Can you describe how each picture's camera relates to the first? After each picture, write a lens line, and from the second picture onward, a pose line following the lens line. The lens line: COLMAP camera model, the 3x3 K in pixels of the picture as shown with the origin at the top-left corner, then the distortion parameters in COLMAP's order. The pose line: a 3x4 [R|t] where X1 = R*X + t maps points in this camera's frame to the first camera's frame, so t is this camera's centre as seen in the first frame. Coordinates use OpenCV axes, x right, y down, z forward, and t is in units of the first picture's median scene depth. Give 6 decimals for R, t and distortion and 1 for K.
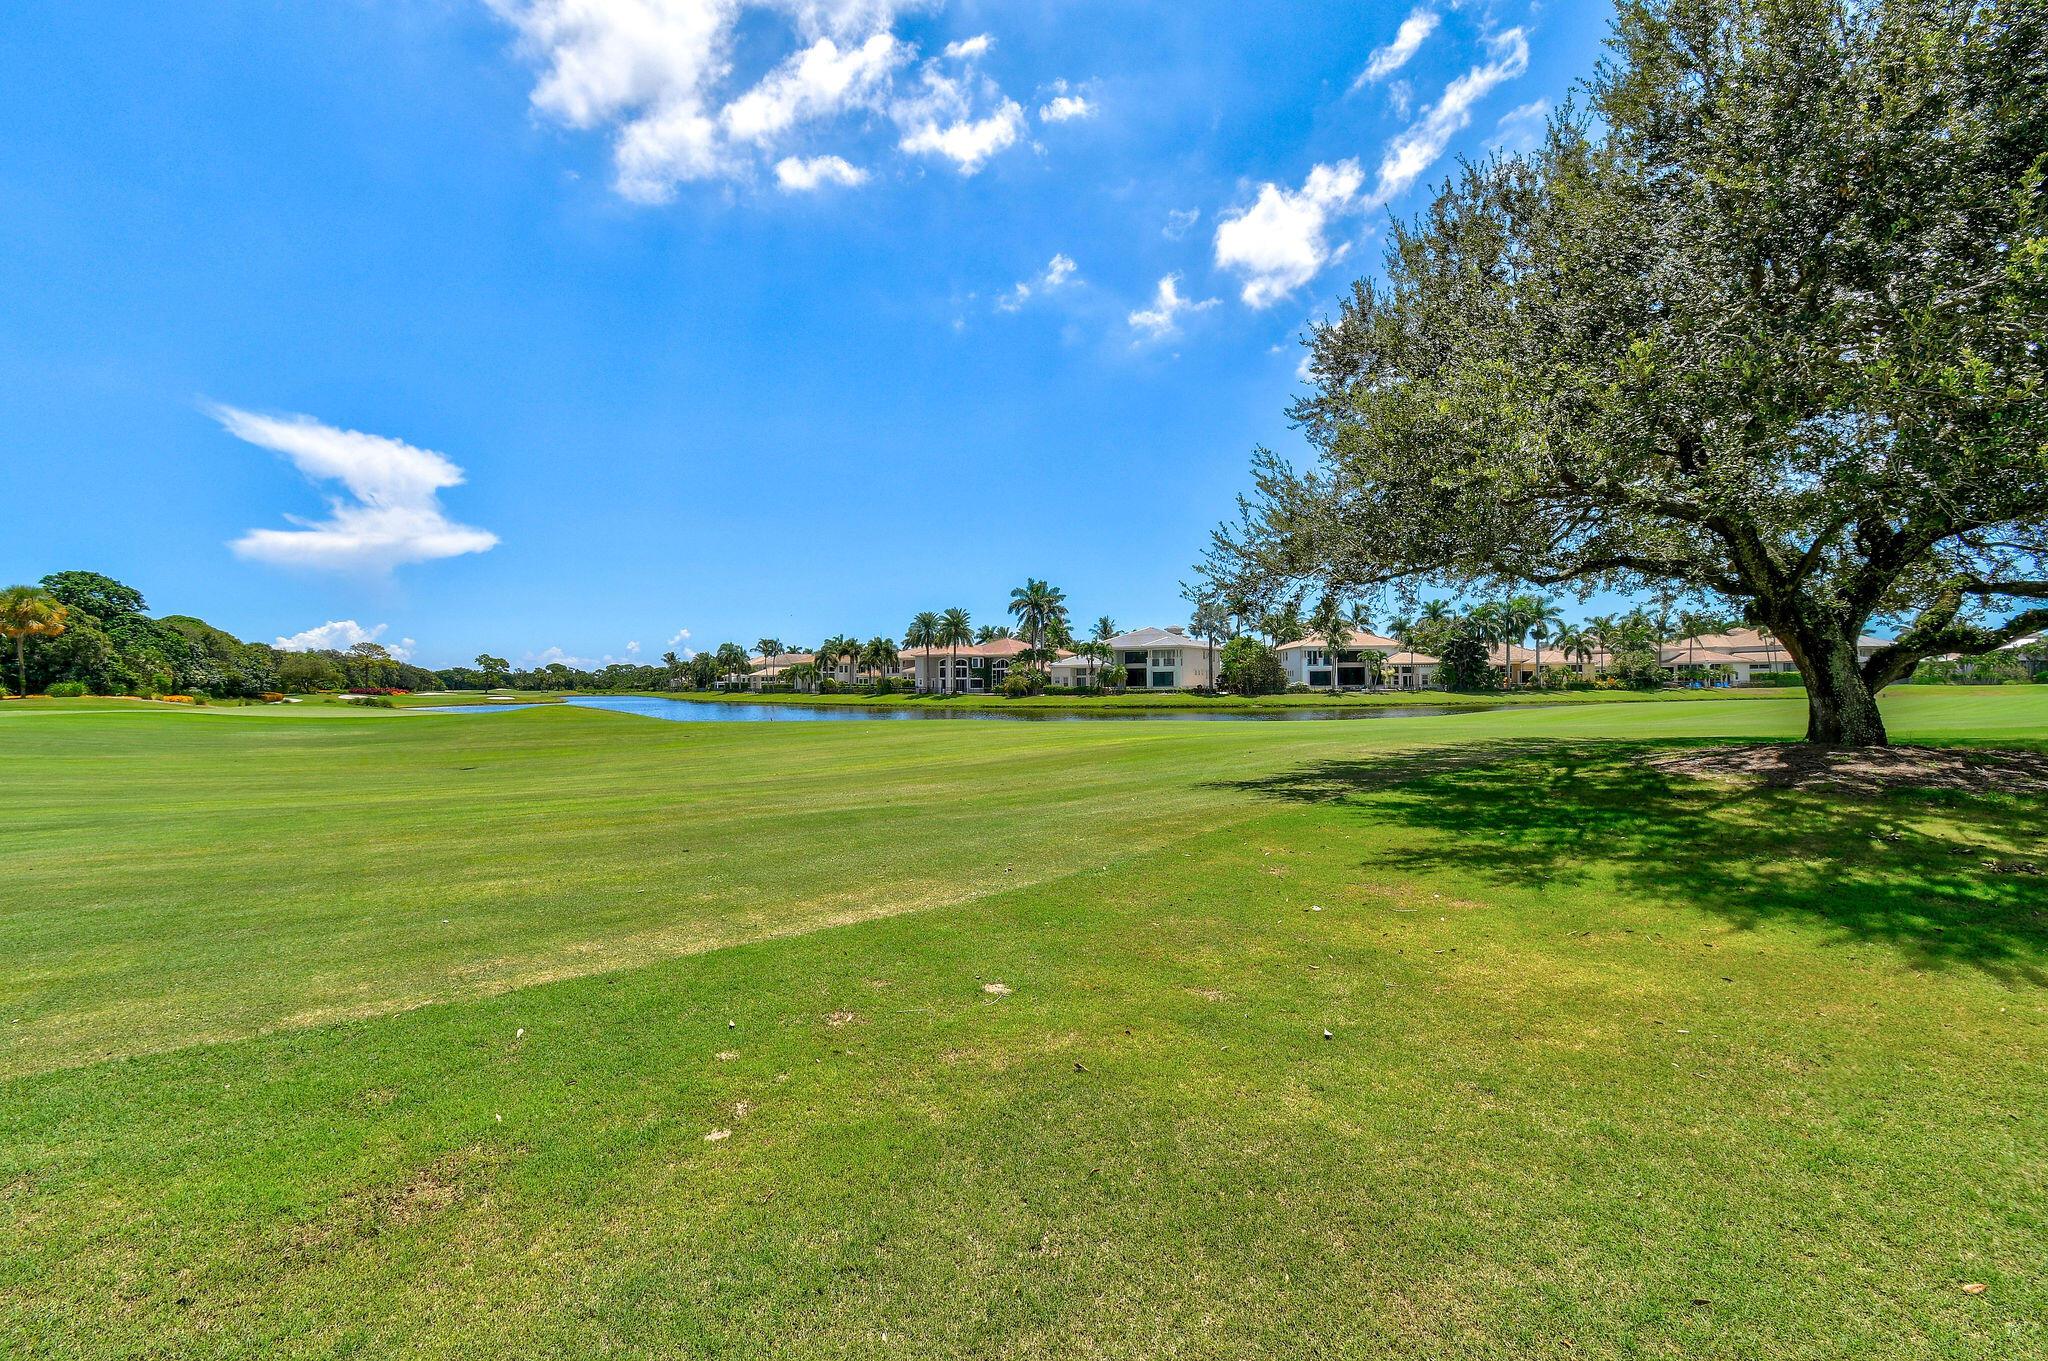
lens RADIAL K [[906.4, 0, 1031.5], [0, 906.4, 667.8], [0, 0, 1]] dist [0.014418, -0.000633]
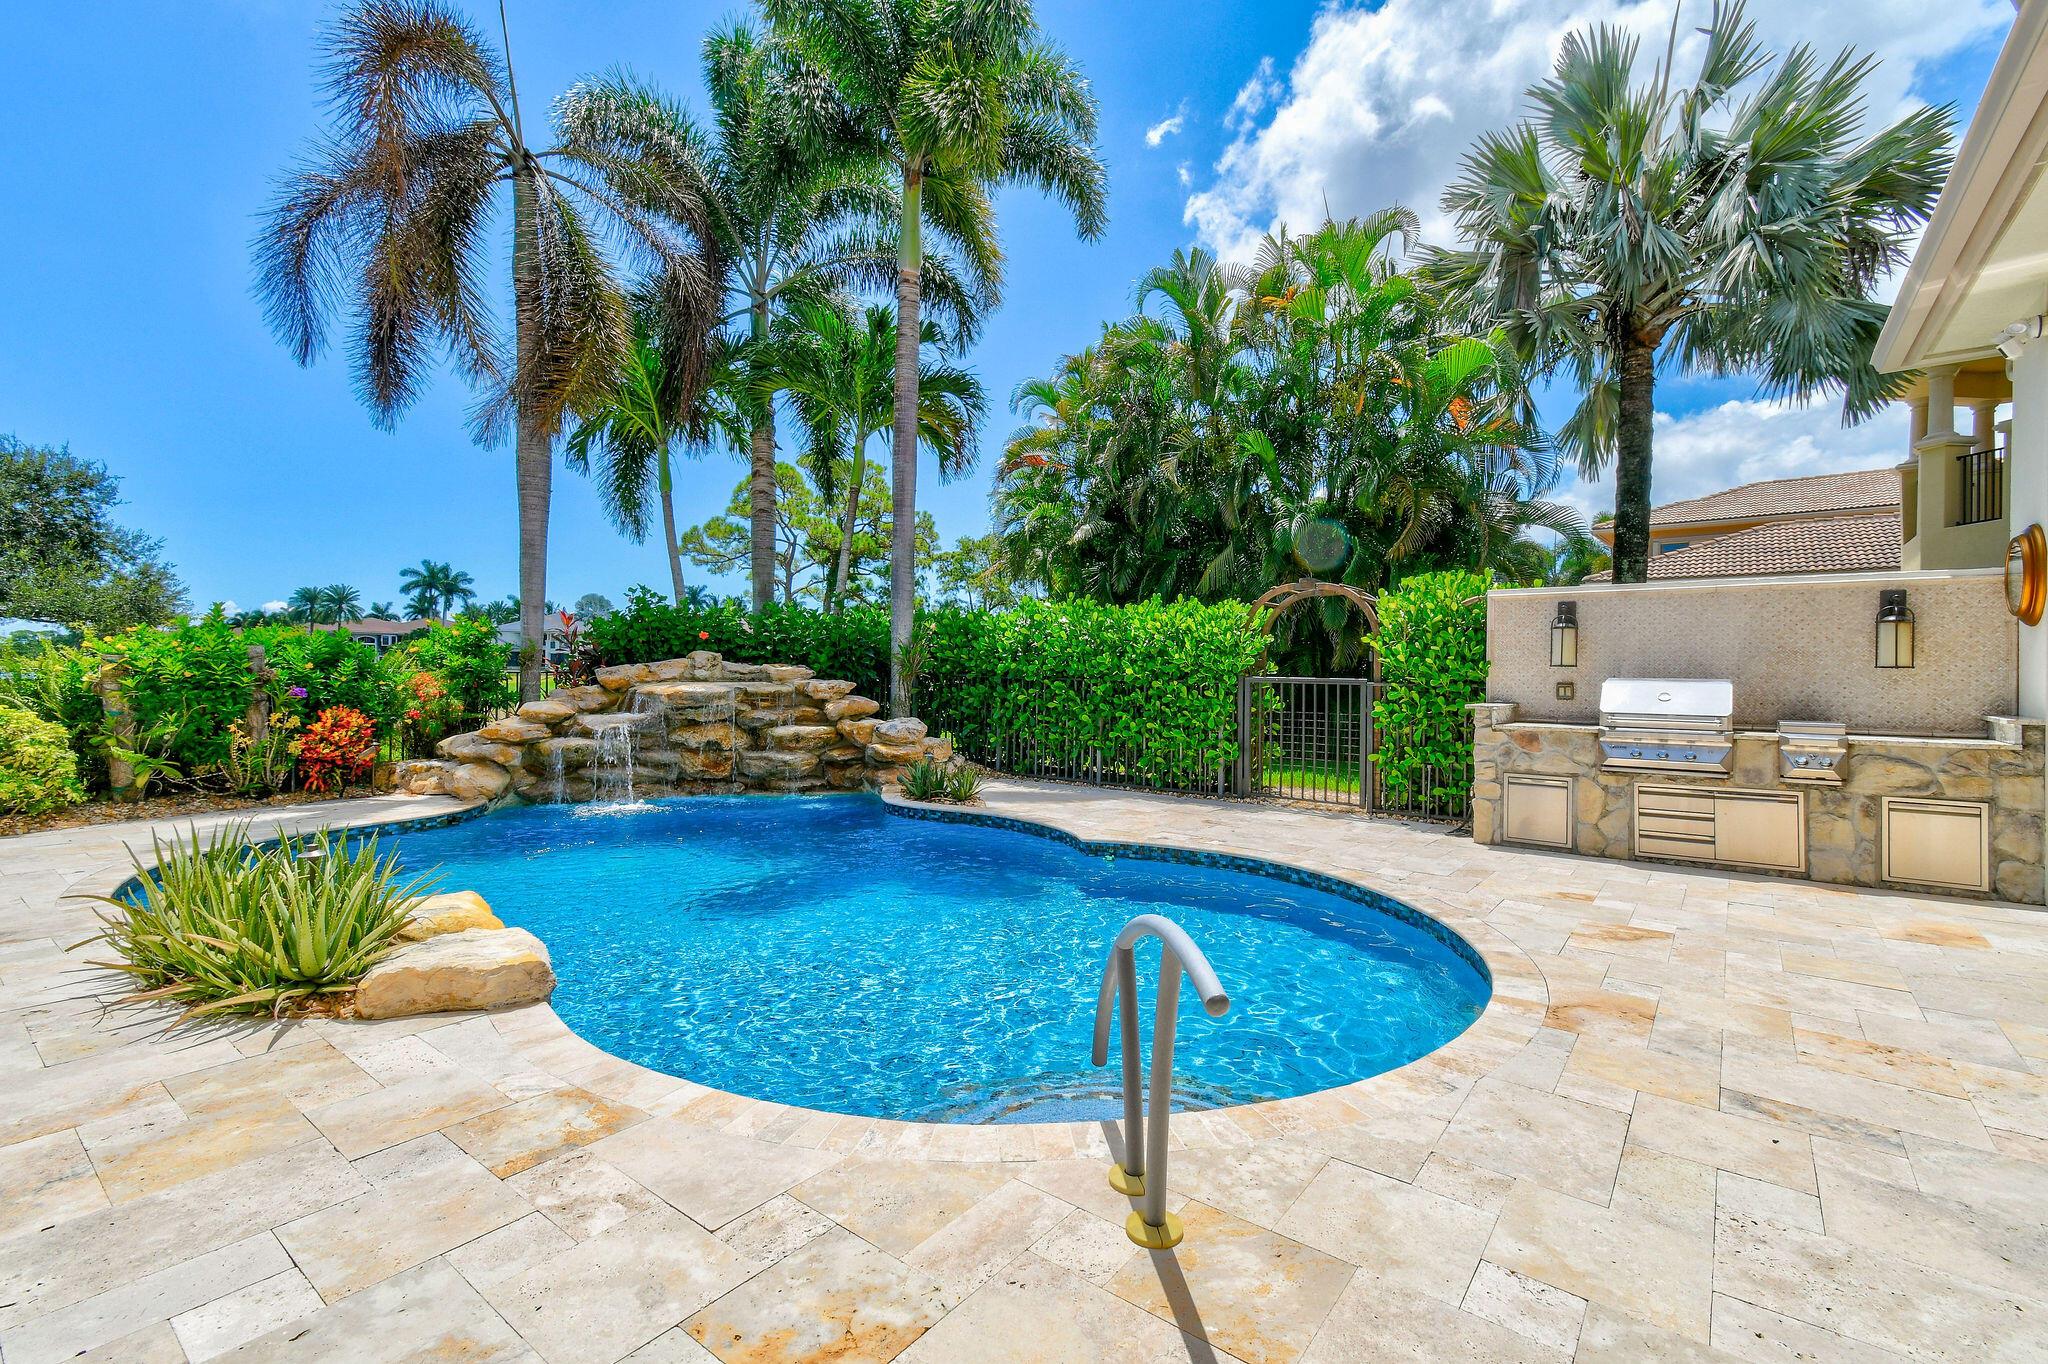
lens RADIAL K [[898.4, 0, 1038.0], [0, 898.4, 671.4], [0, 0, 1]] dist [0.026206, -0.007531]
pose [[0.939055, 0.019060, 0.343239, 0.298452], [-0.025367, 0.999582, 0.013894, -0.003973], [-0.342830, -0.021754, 0.939145, -0.211605]]
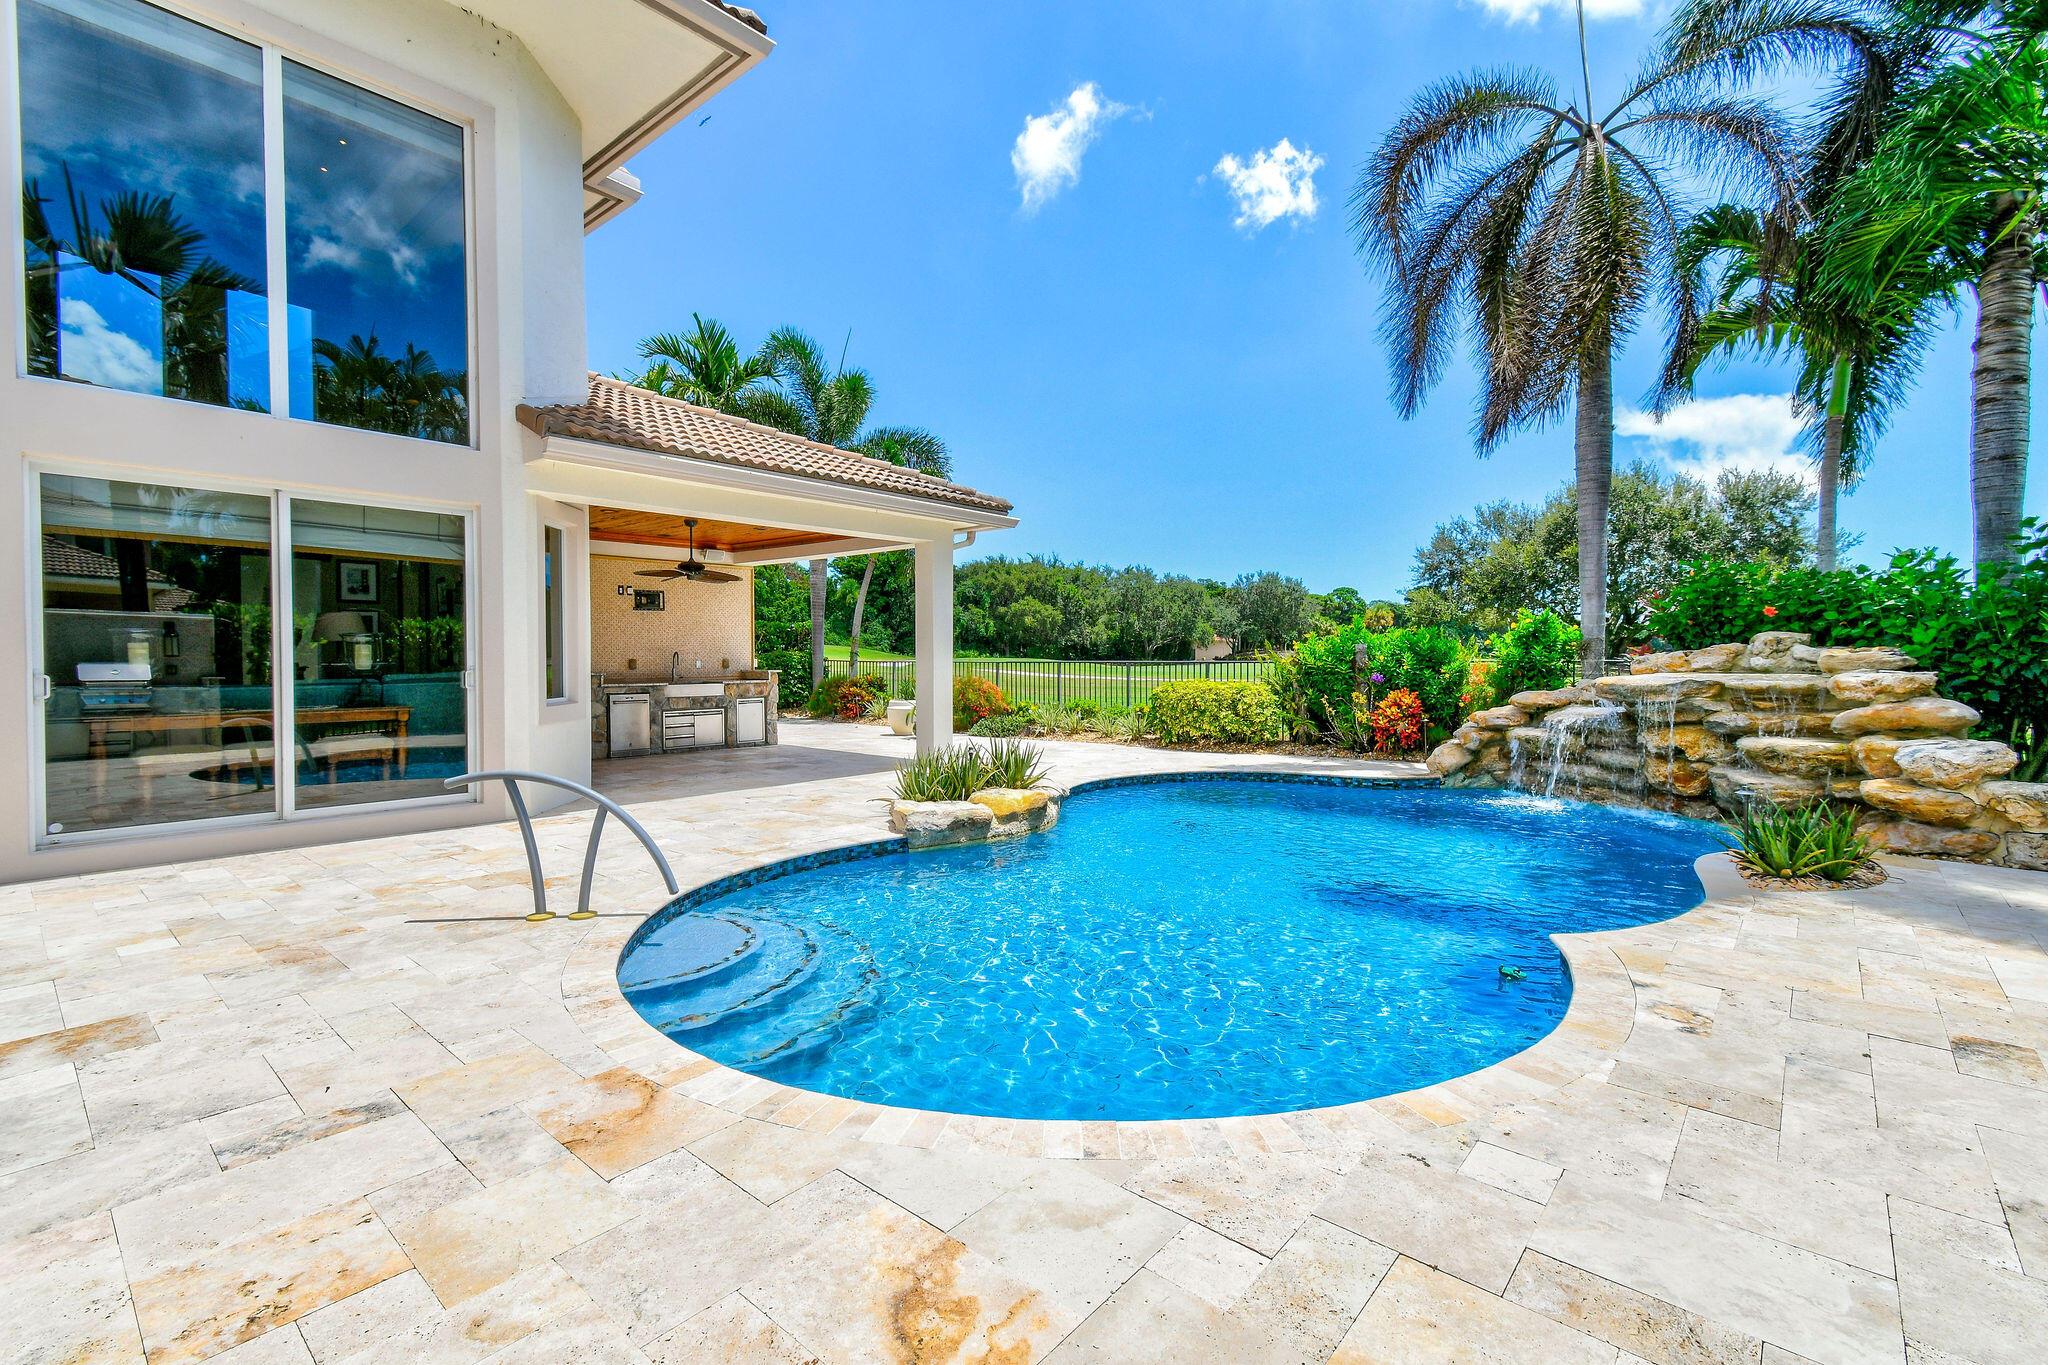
lens RADIAL K [[903.3, 0, 1033.3], [0, 903.3, 672.9], [0, 0, 1]] dist [0.009515, -0.000806]
pose [[0.290196, 0.024267, -0.956659, 0.342305], [0.019470, 0.999322, 0.031256, -0.004024], [0.956769, -0.027696, 0.289527, -0.190300]]
